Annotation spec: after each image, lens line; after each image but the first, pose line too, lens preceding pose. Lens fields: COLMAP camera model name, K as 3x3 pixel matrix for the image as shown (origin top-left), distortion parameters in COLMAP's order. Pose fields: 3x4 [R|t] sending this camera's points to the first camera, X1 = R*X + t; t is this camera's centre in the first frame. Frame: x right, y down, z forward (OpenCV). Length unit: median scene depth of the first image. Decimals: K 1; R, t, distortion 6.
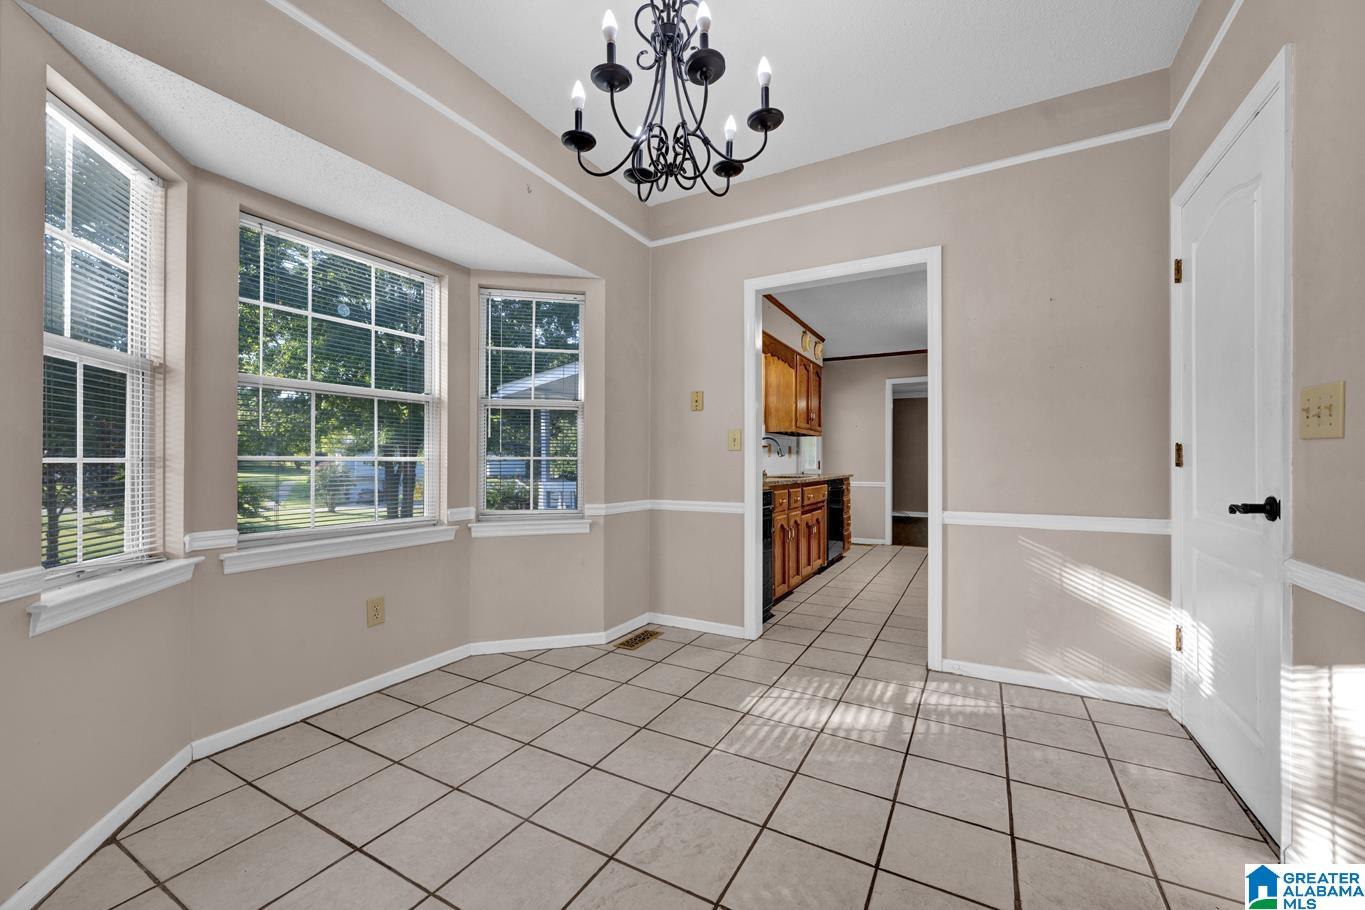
lens RADIAL K [[538.6, 0, 684.5], [0, 538.6, 458.6], [0, 0, 1]] dist [0.001222, 0.000174]
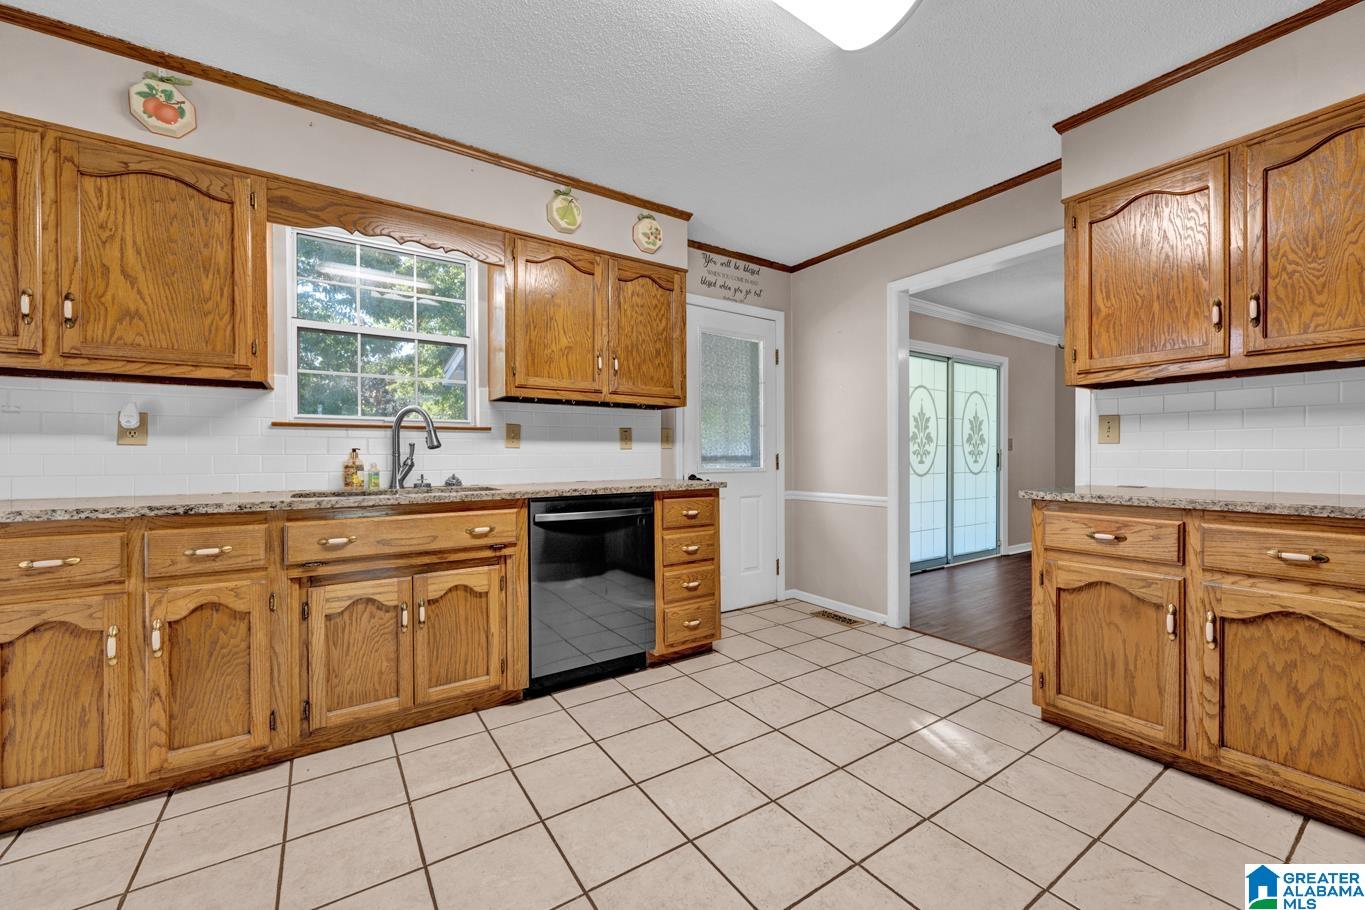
lens RADIAL K [[538.6, 0, 684.0], [0, 538.6, 457.7], [0, 0, 1]] dist [0.001222, 0.000174]
pose [[0.889606, -0.002299, -0.456724, 0.486172], [0.007799, 0.999918, 0.010158, 0.002238], [0.456663, -0.012598, 0.889551, 0.543548]]
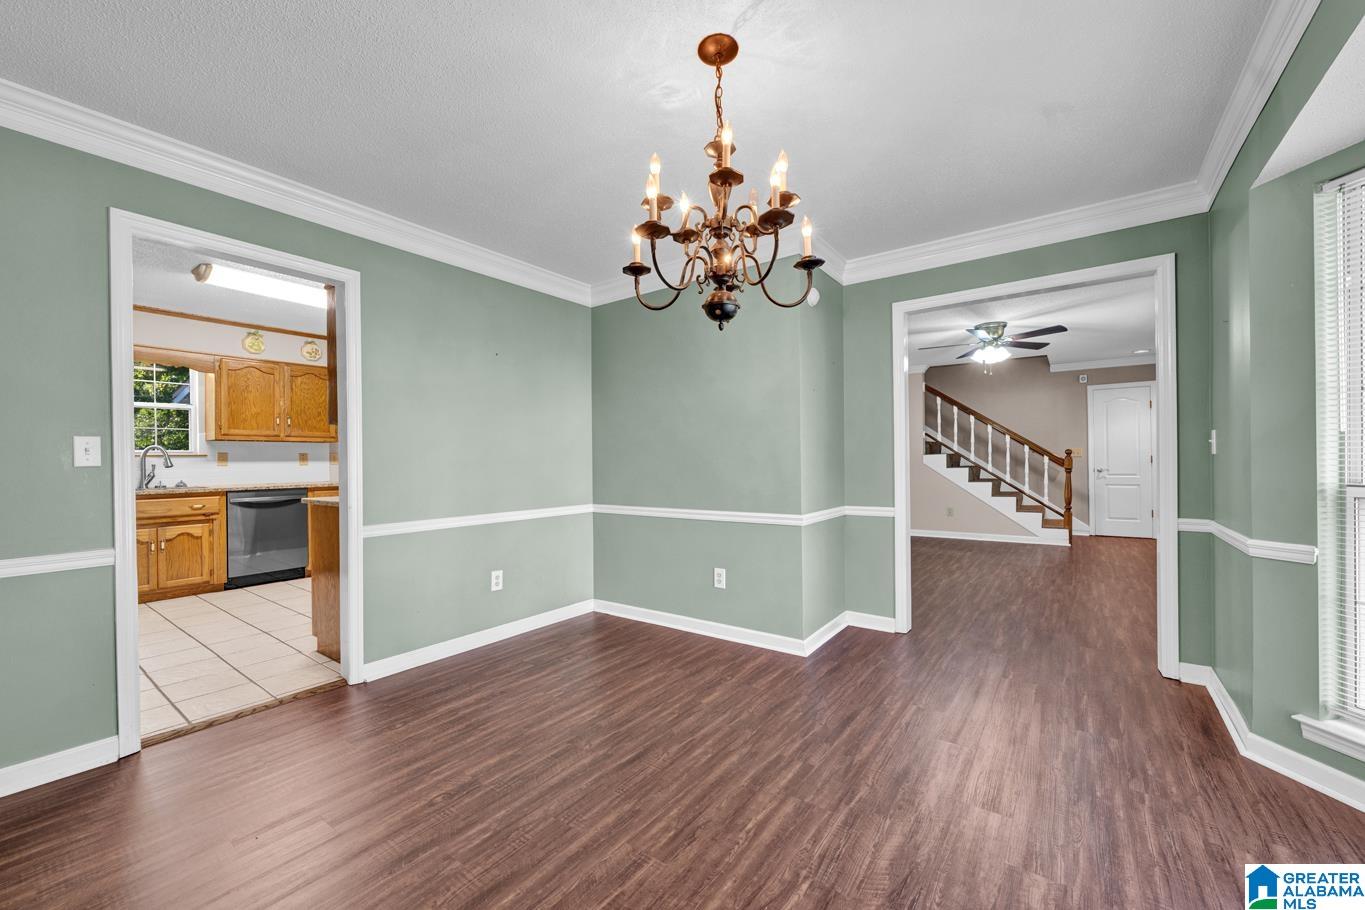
lens RADIAL K [[538.6, 0, 682.8], [0, 538.6, 457.0], [0, 0, 1]] dist [0.001222, 0.000174]
pose [[0.991545, -0.010531, -0.129339, 0.972895], [0.011002, 0.999935, 0.002928, -0.010941], [0.129300, -0.004326, 0.991596, 0.140721]]
